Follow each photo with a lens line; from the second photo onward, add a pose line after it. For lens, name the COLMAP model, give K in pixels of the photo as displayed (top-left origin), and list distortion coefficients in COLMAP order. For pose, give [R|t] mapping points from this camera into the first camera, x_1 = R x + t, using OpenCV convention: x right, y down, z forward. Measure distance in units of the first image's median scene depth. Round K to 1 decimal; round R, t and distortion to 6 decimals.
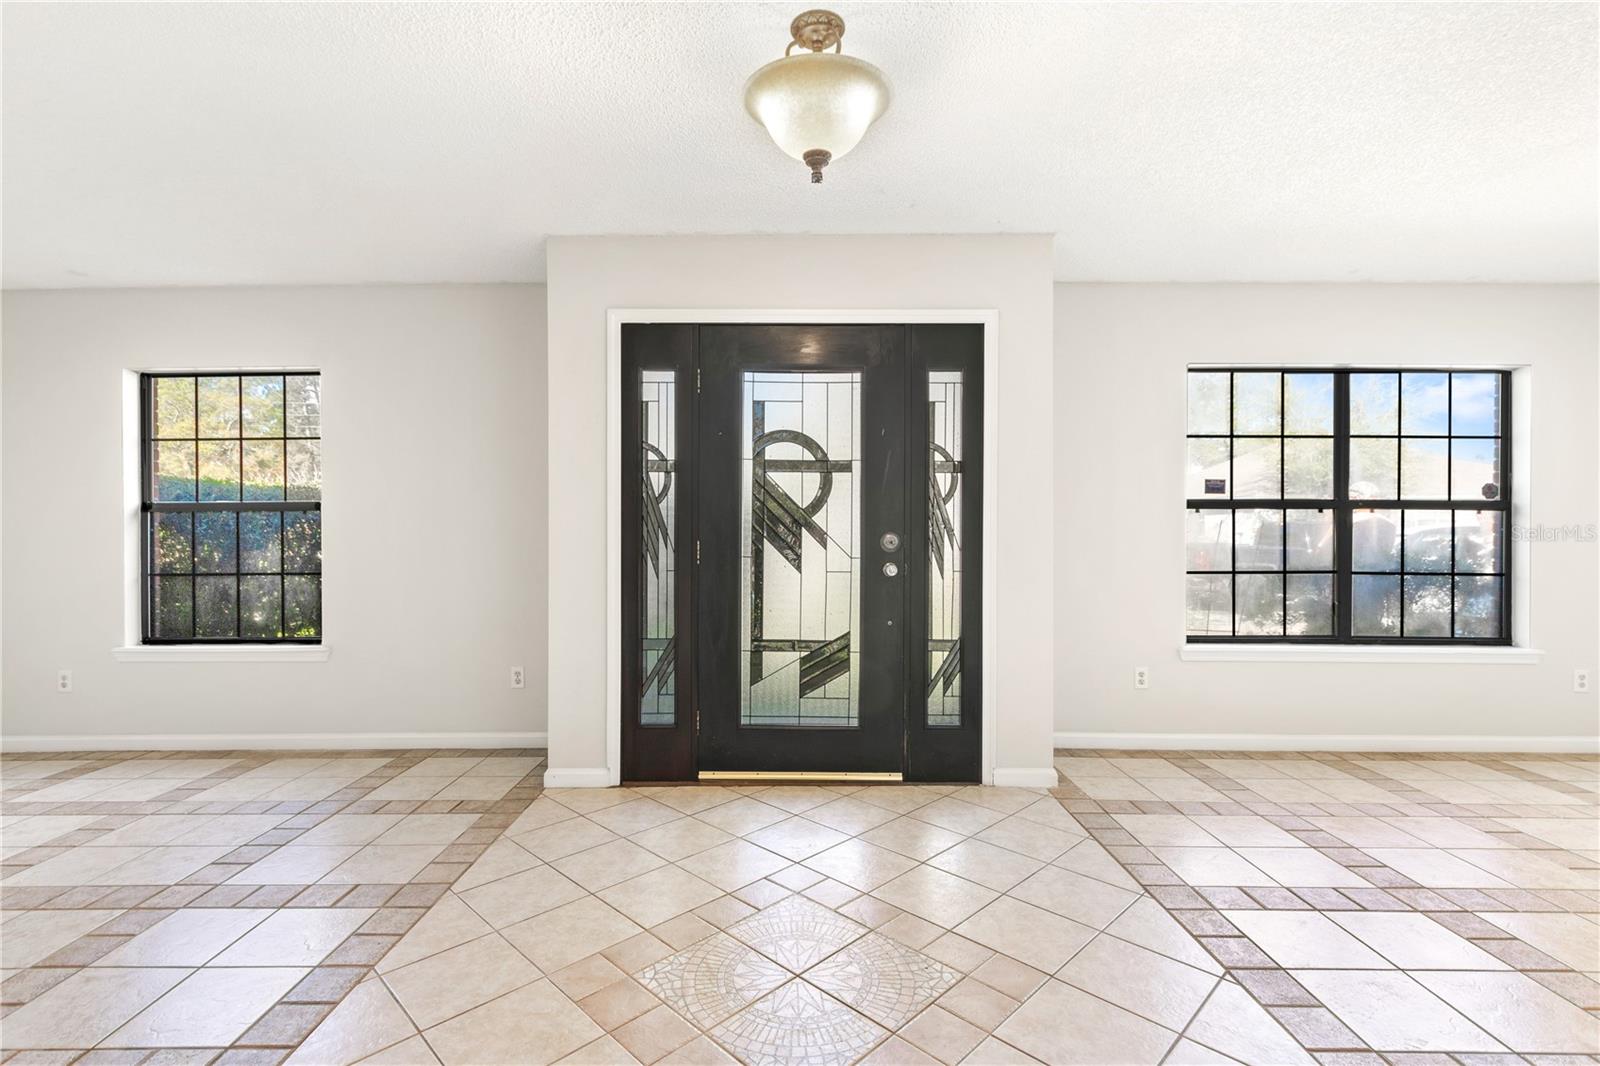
lens RADIAL K [[738.9, 0, 797.7], [0, 738.9, 524.6], [0, 0, 1]] dist [-0.000283, -0.000699]
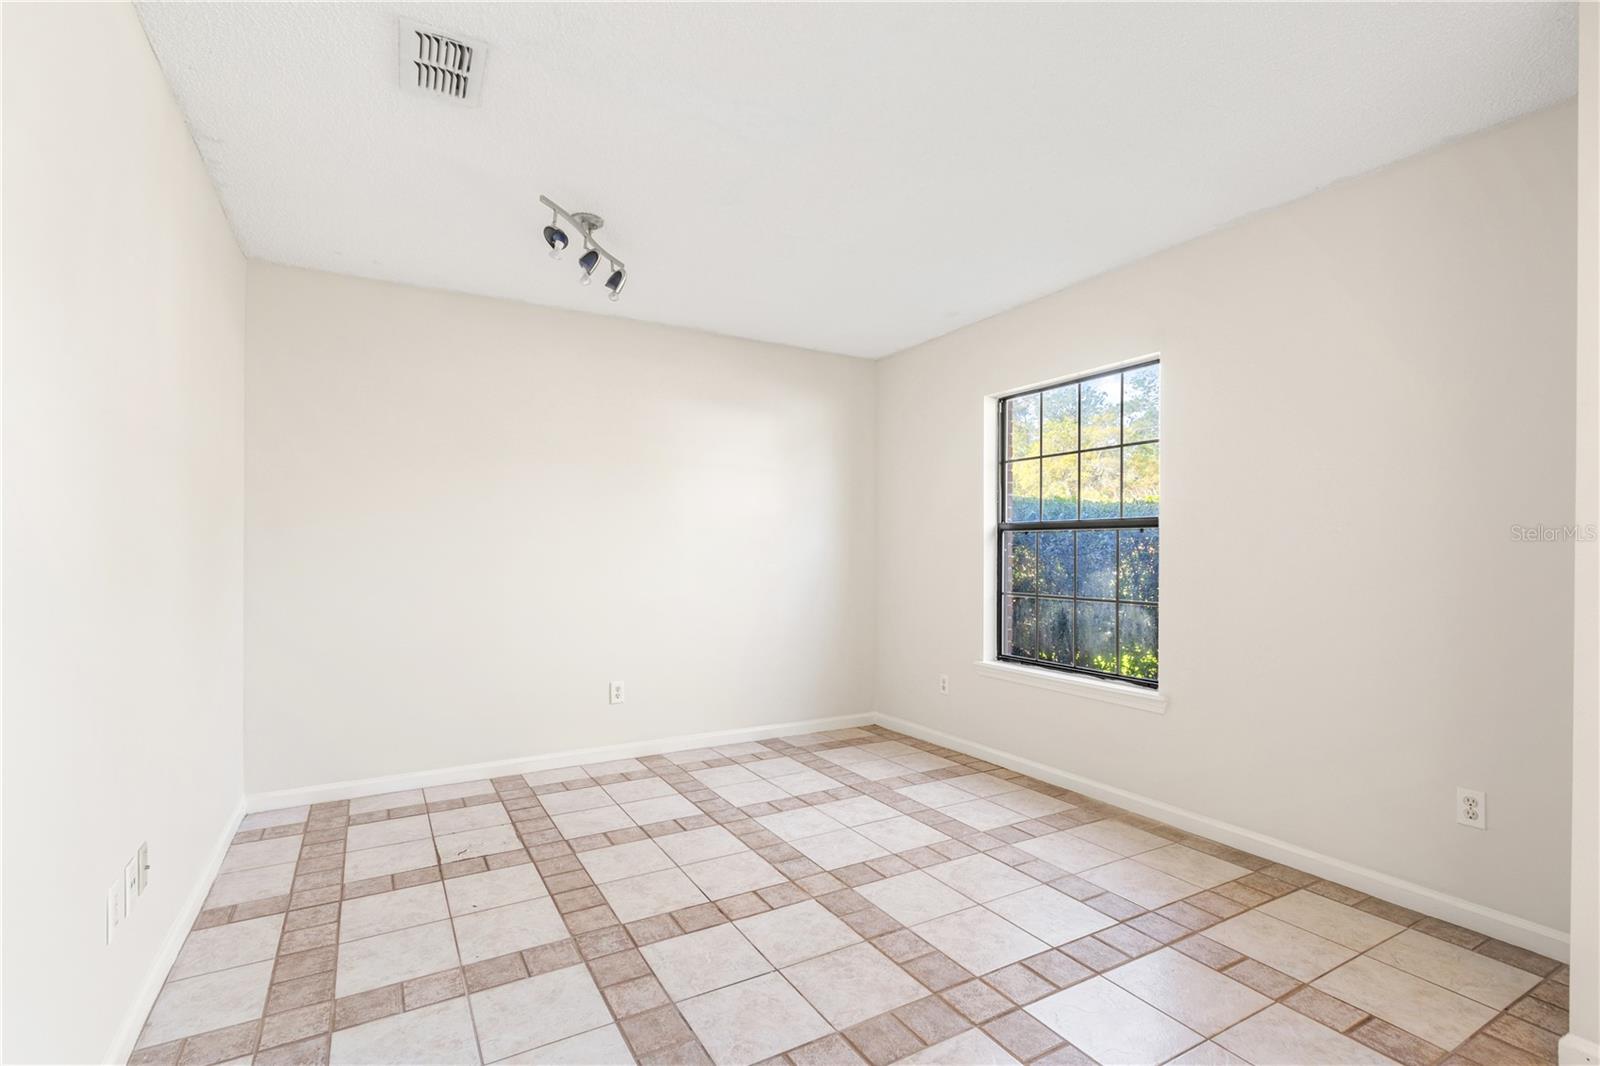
lens RADIAL K [[736.8, 0, 785.4], [0, 736.8, 552.6], [0, 0, 1]] dist [0.003644, -0.001544]
pose [[0.489351, 0.012755, -0.871994, -0.144120], [0.000445, 0.999889, 0.014876, -0.004146], [0.872087, -0.007668, 0.489291, 0.254215]]
